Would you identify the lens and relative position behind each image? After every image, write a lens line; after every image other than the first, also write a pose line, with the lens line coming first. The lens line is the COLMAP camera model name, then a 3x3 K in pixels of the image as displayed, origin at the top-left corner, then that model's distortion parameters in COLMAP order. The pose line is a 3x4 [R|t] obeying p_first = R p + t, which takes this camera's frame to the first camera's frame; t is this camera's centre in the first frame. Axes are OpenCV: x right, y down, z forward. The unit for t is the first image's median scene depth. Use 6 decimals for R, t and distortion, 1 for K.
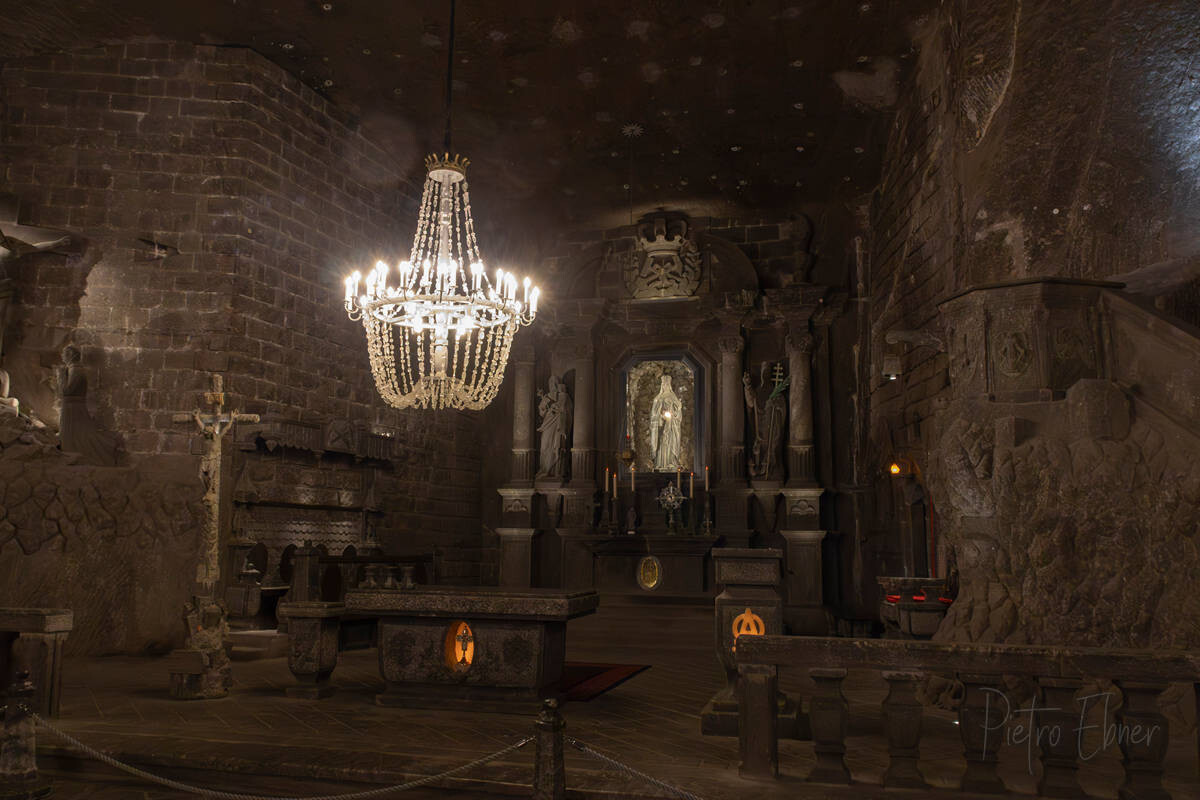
lens RADIAL K [[970.2, 0, 600.0], [0, 970.2, 400.0], [0, 0, 1]] dist [0.001653, 0.000489]
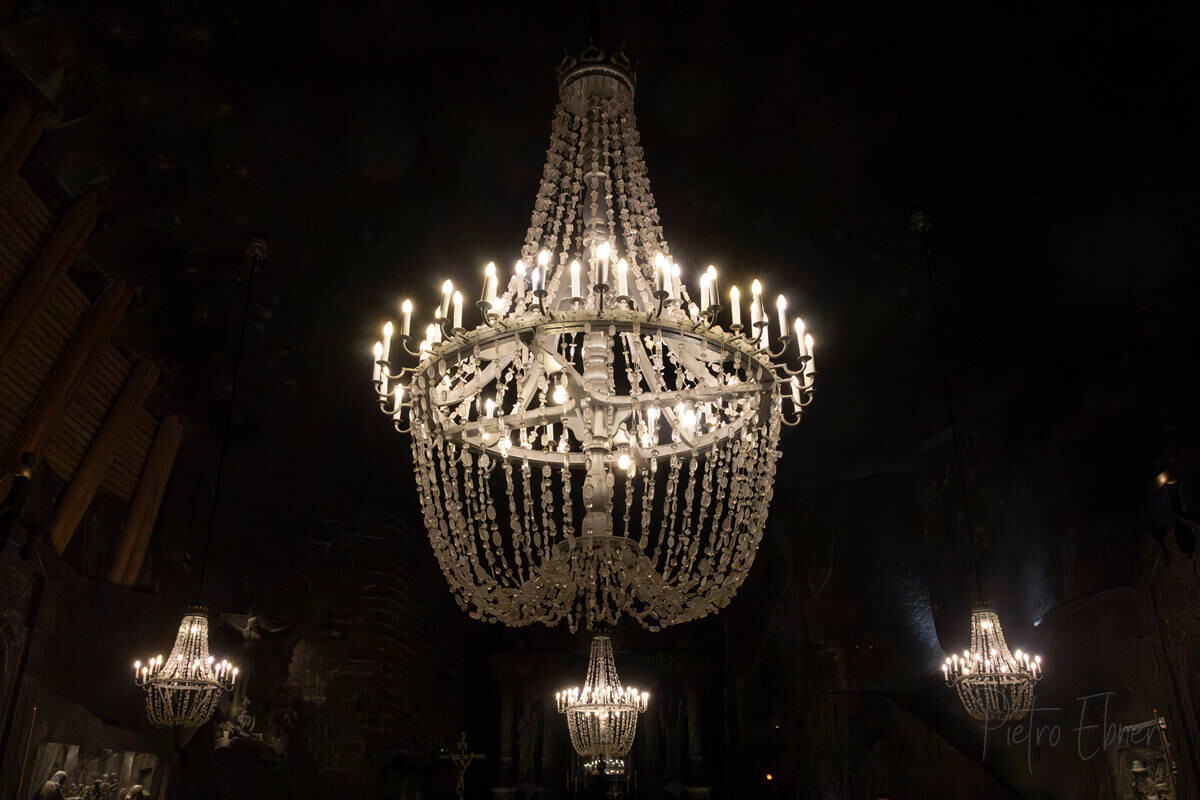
lens RADIAL K [[970.2, 0, 600.0], [0, 970.2, 400.0], [0, 0, 1]] dist [0.001653, 0.000489]
pose [[0.967418, 0.087093, 0.237736, -0.363242], [-0.020643, 0.962981, -0.268779, -0.082785], [-0.252343, 0.255114, 0.933402, -0.560099]]
